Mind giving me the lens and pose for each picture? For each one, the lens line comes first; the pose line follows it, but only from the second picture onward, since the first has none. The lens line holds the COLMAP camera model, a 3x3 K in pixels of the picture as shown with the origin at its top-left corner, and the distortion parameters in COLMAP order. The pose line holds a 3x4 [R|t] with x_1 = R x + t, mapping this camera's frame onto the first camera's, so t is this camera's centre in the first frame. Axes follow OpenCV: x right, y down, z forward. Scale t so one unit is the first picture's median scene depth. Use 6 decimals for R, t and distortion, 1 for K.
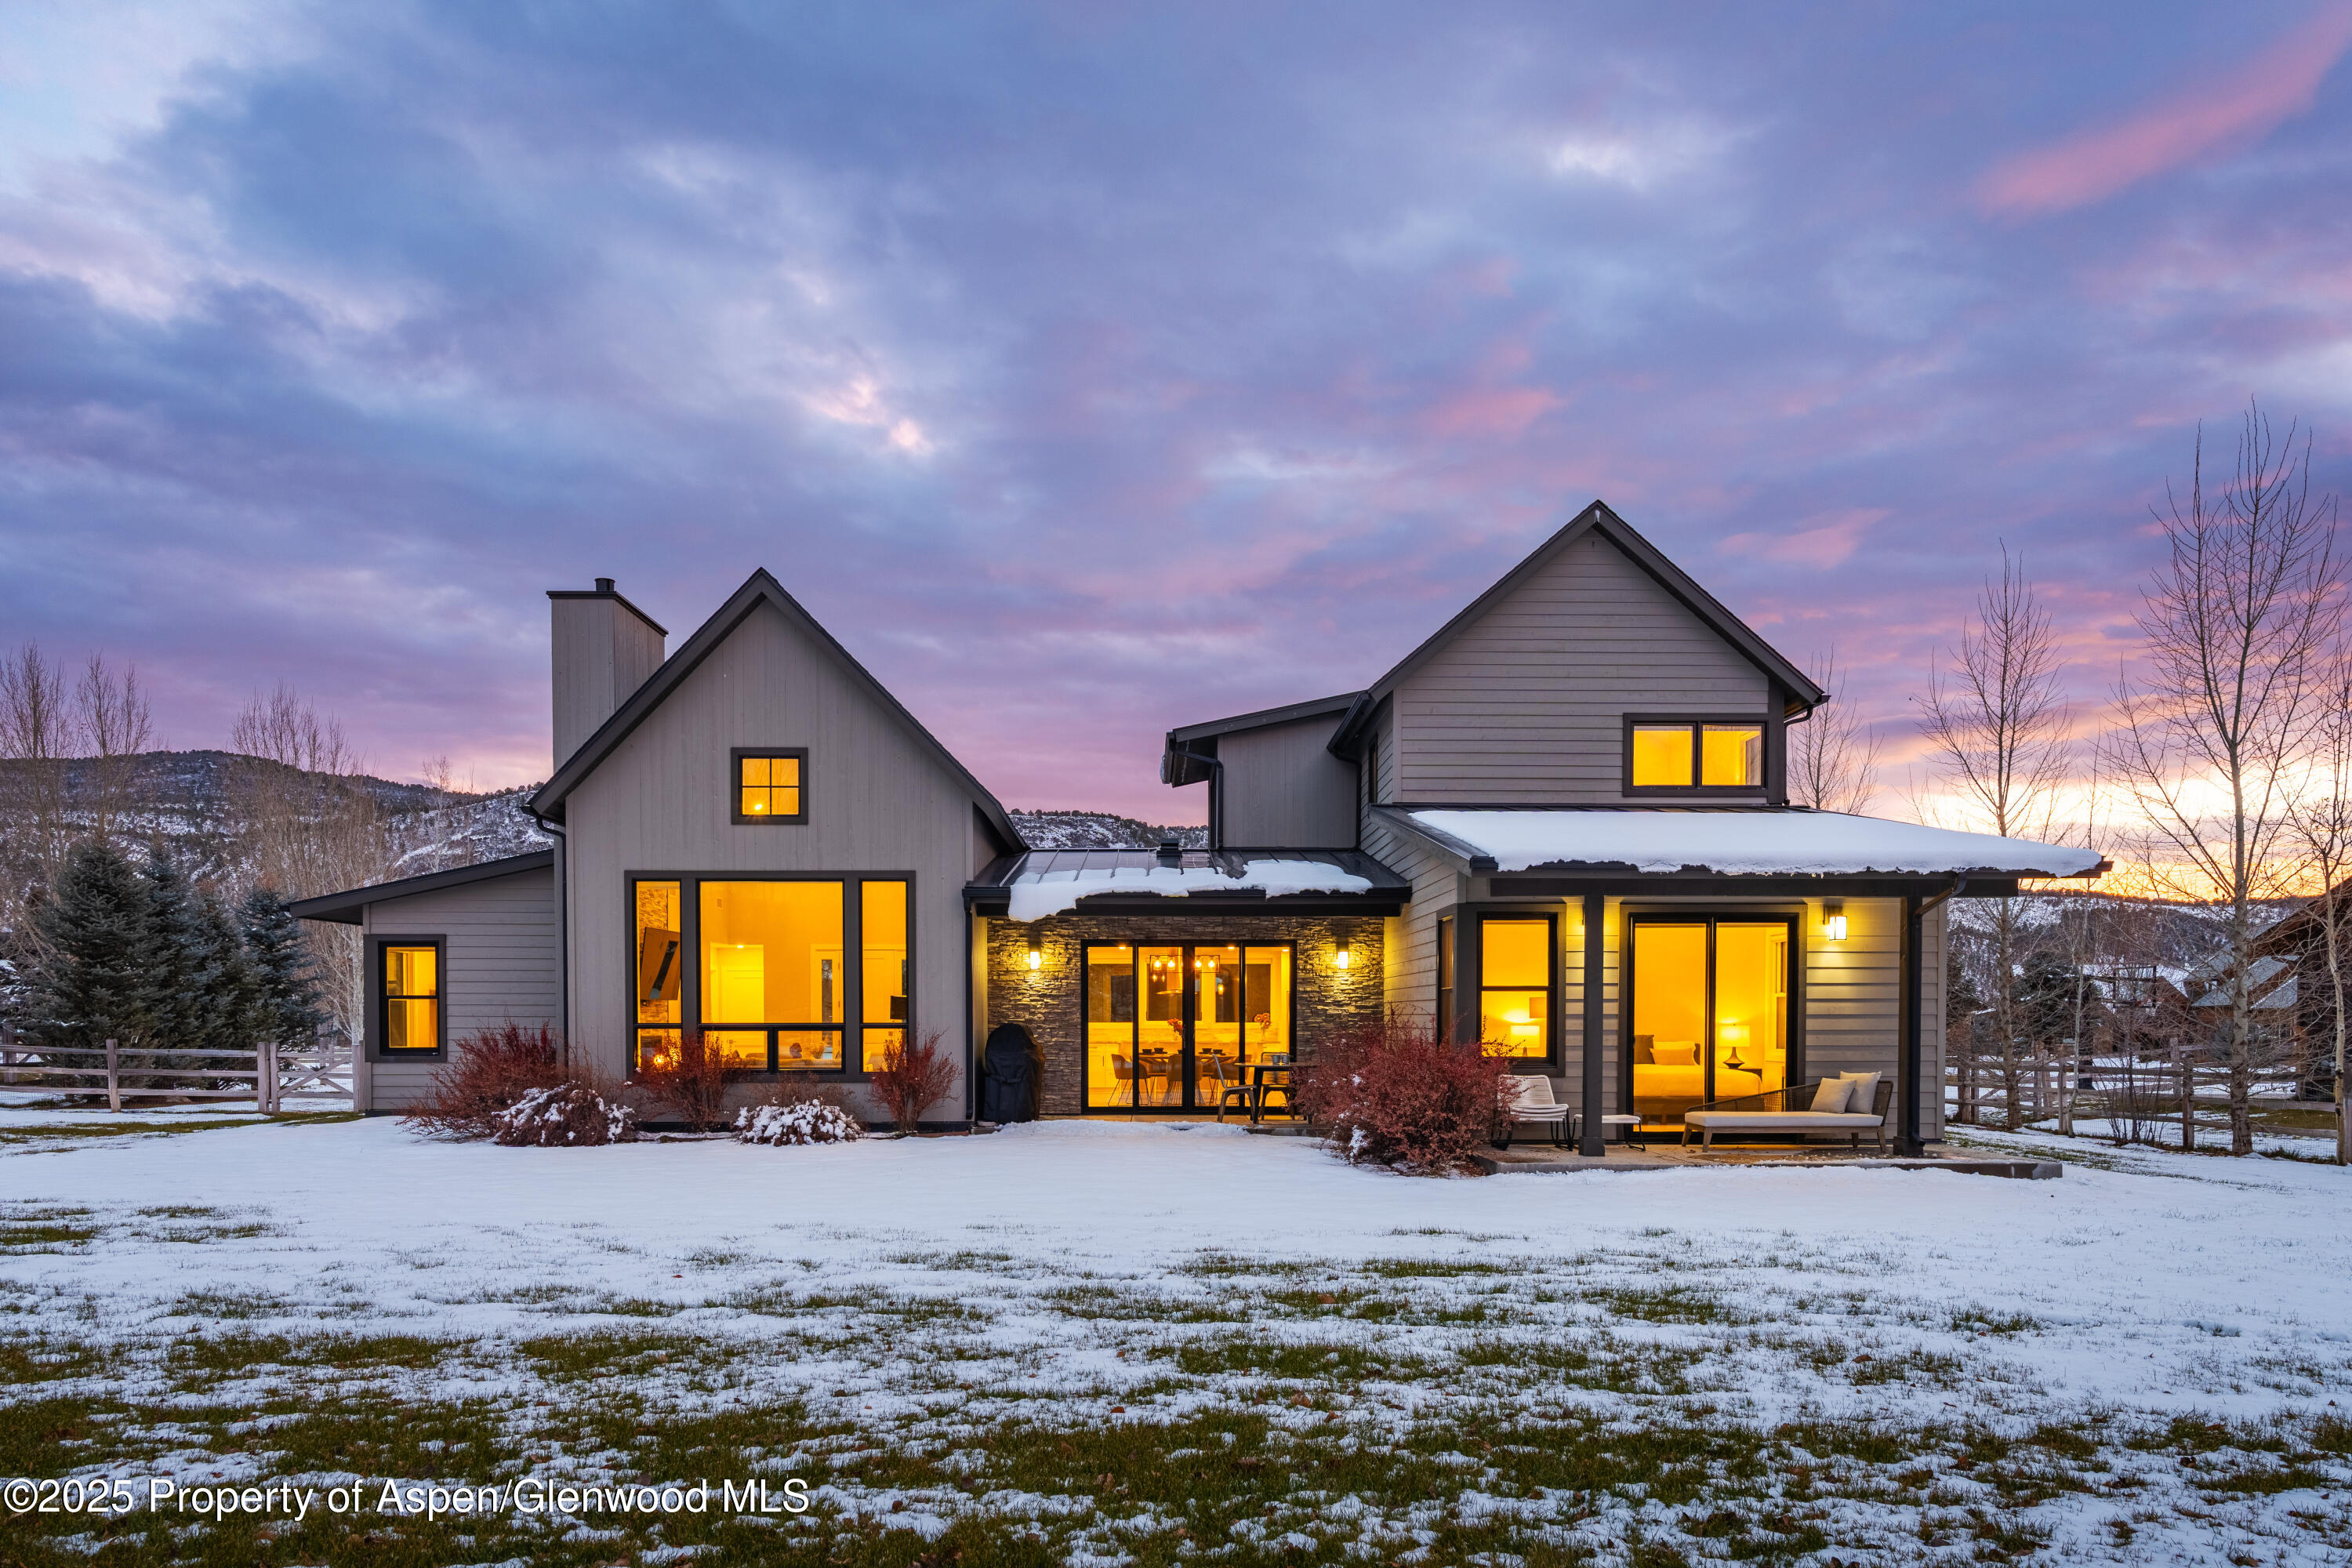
lens RADIAL K [[1518.5, 0, 1165.2], [0, 1518.5, 1048.9], [0, 0, 1]] dist [-0.003776, -0.000326]
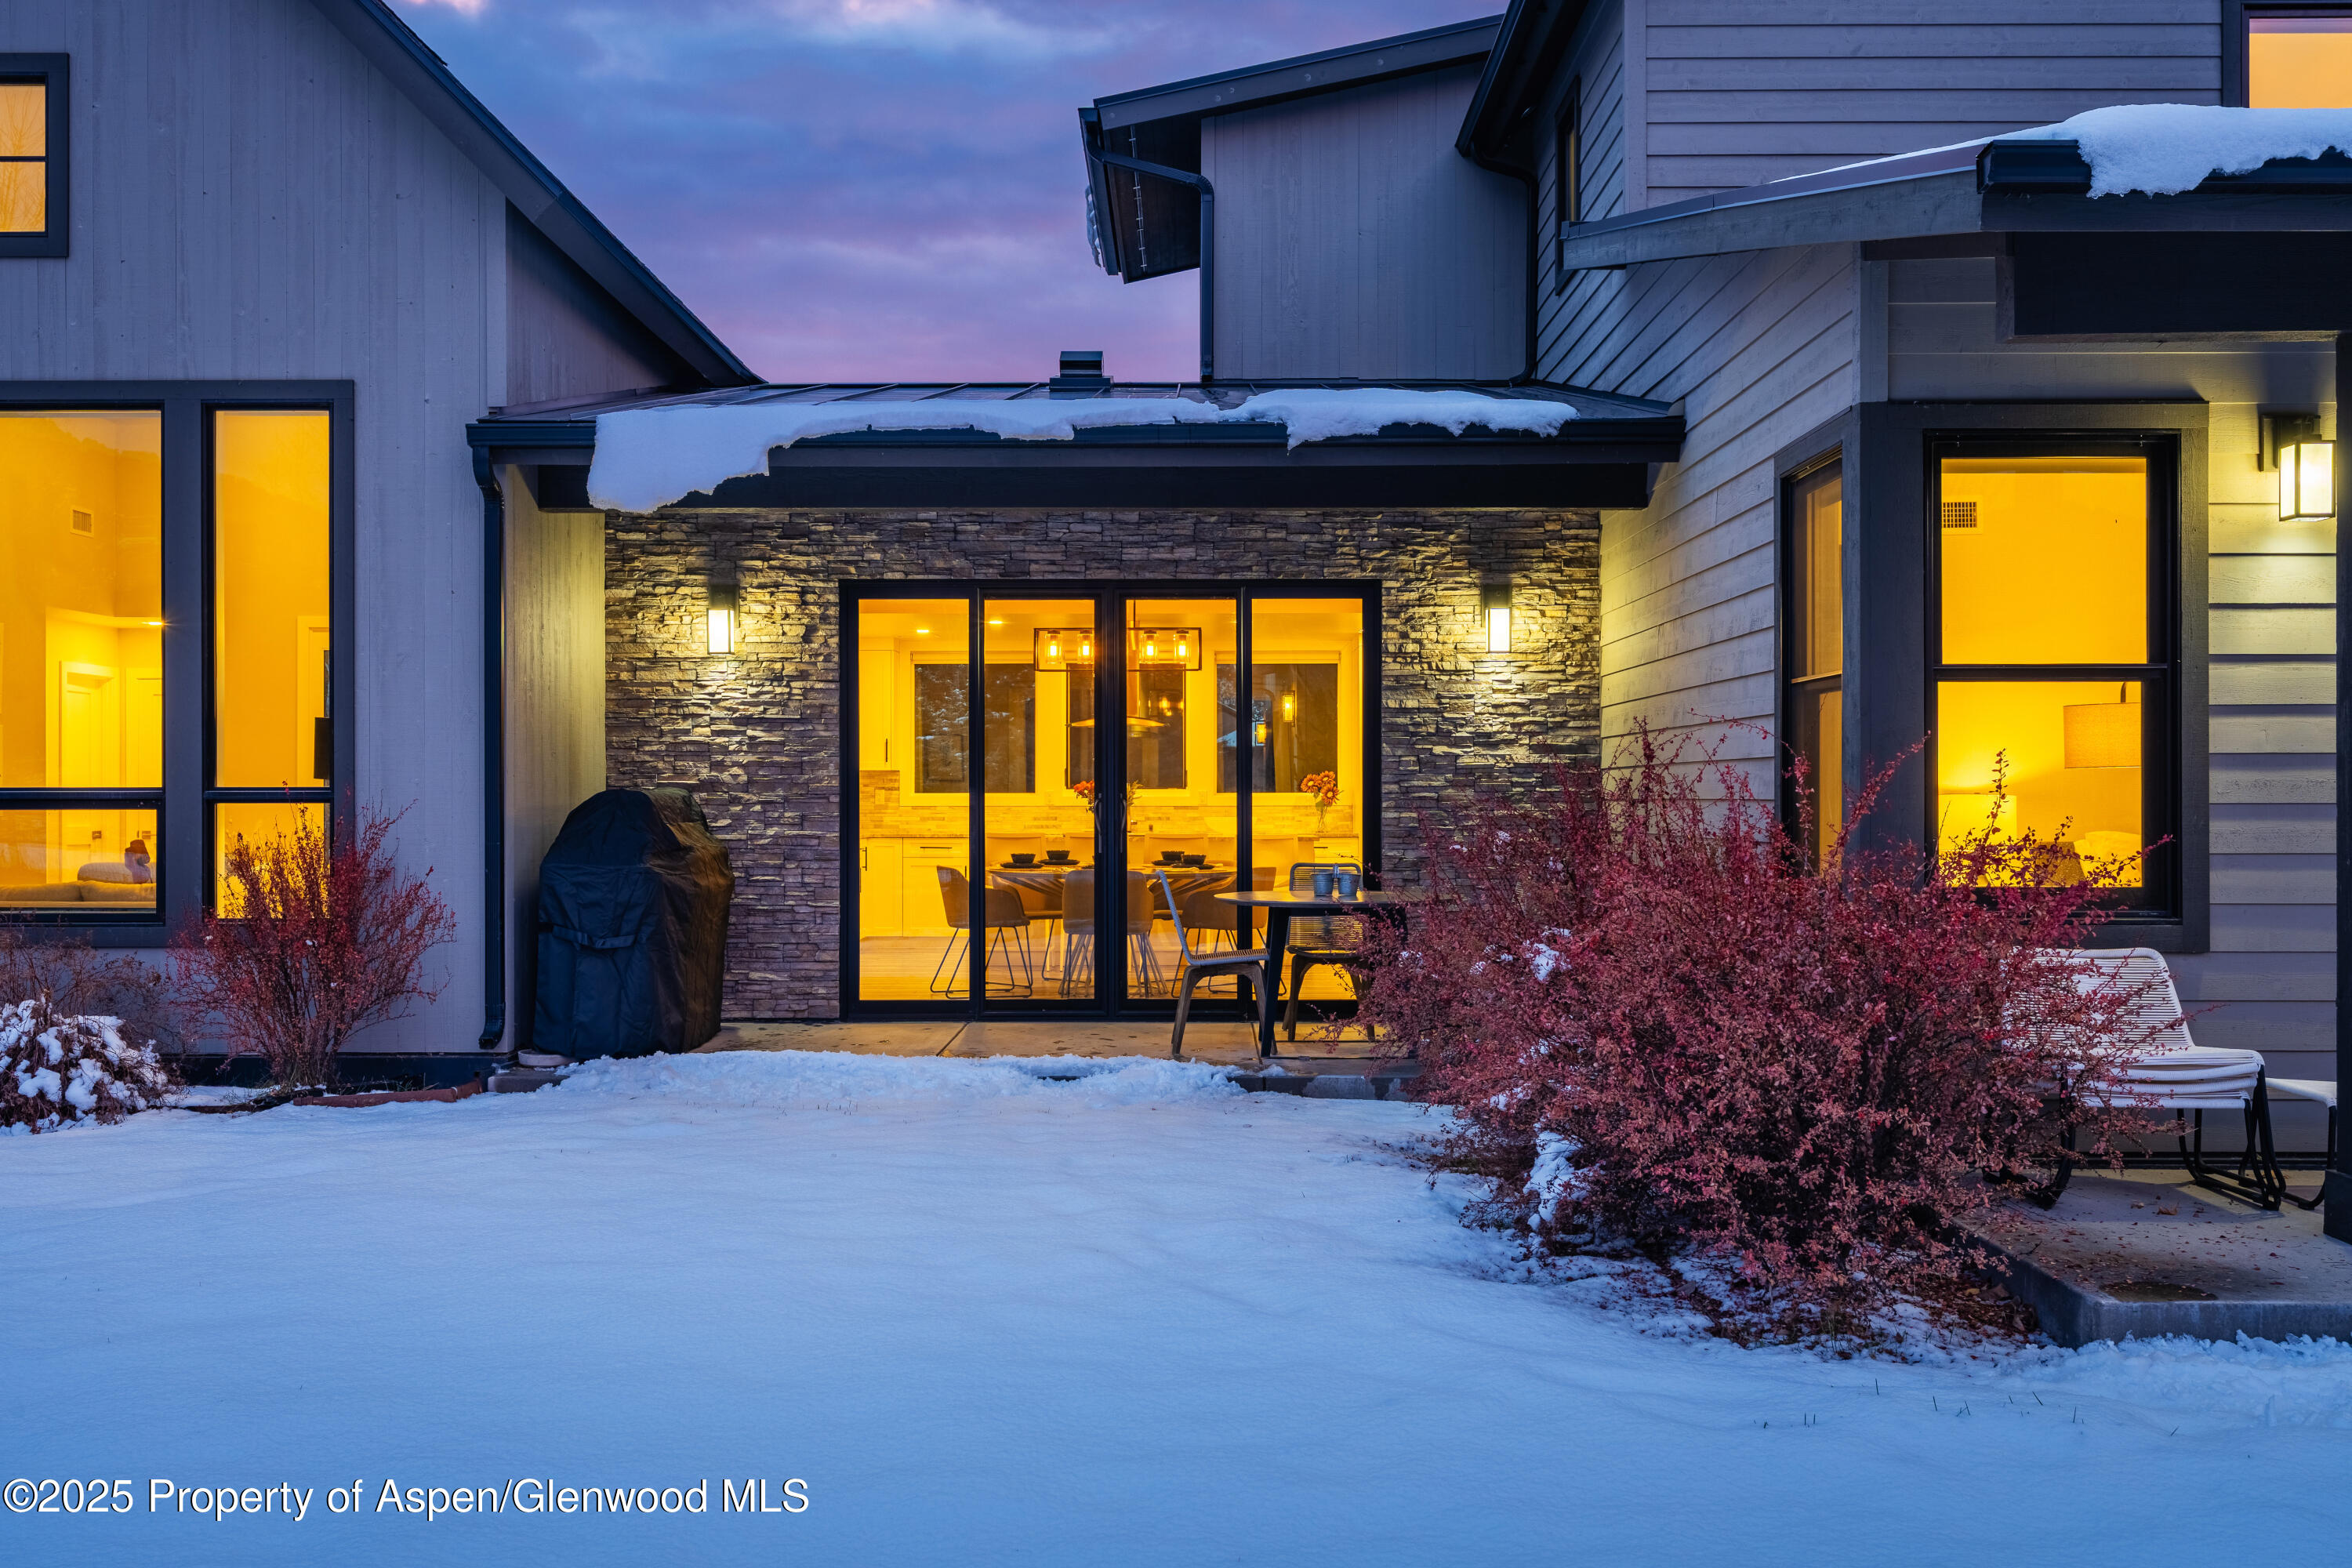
lens RADIAL K [[2335.3, 0, 1176.0], [0, 2335.3, 784.0], [0, 0, 1]] dist [0.003429, 0.013982]
pose [[0.999831, -0.001057, -0.018347, 0.048734], [0.000617, 0.999711, -0.024016, -0.004158], [0.018367, 0.024001, 0.999543, 0.429467]]
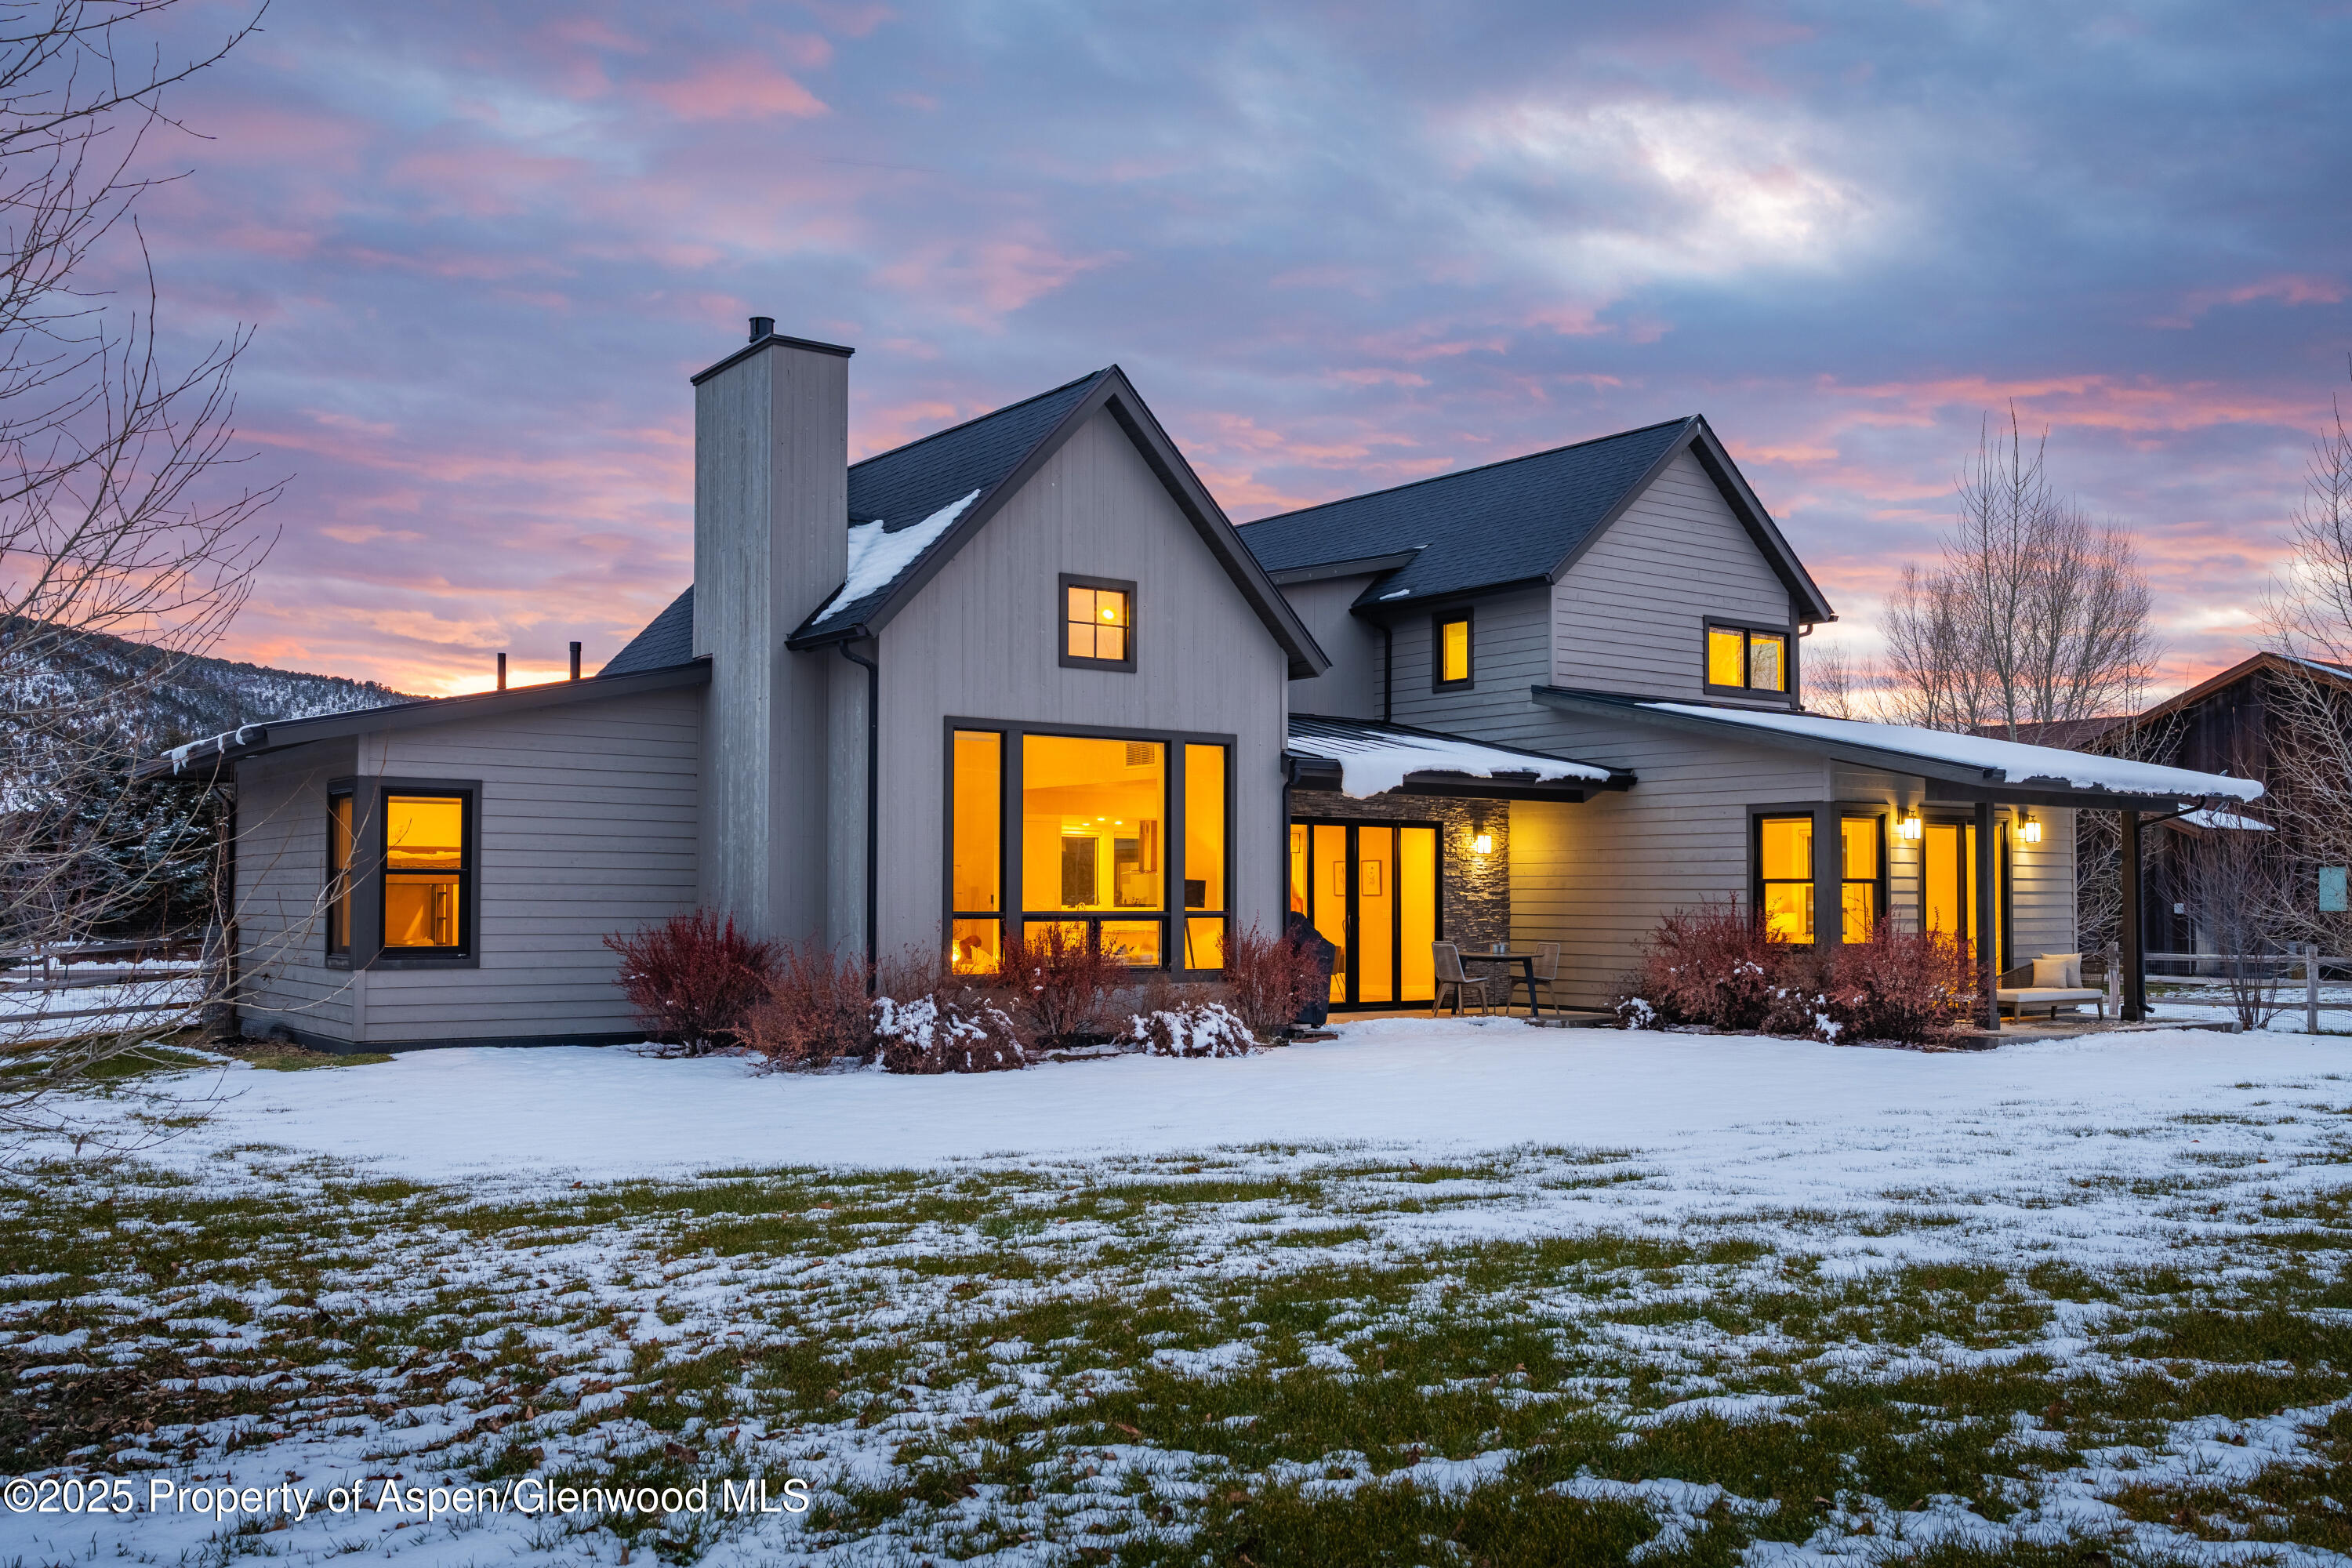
lens RADIAL K [[2028.5, 0, 1165.4], [0, 2028.5, 820.6], [0, 0, 1]] dist [0.004793, 0.007598]
pose [[0.812025, 0.025404, 0.583069, -0.866830], [0.006737, 0.998578, -0.052889, -0.007837], [-0.583583, 0.046876, 0.810699, 0.090138]]
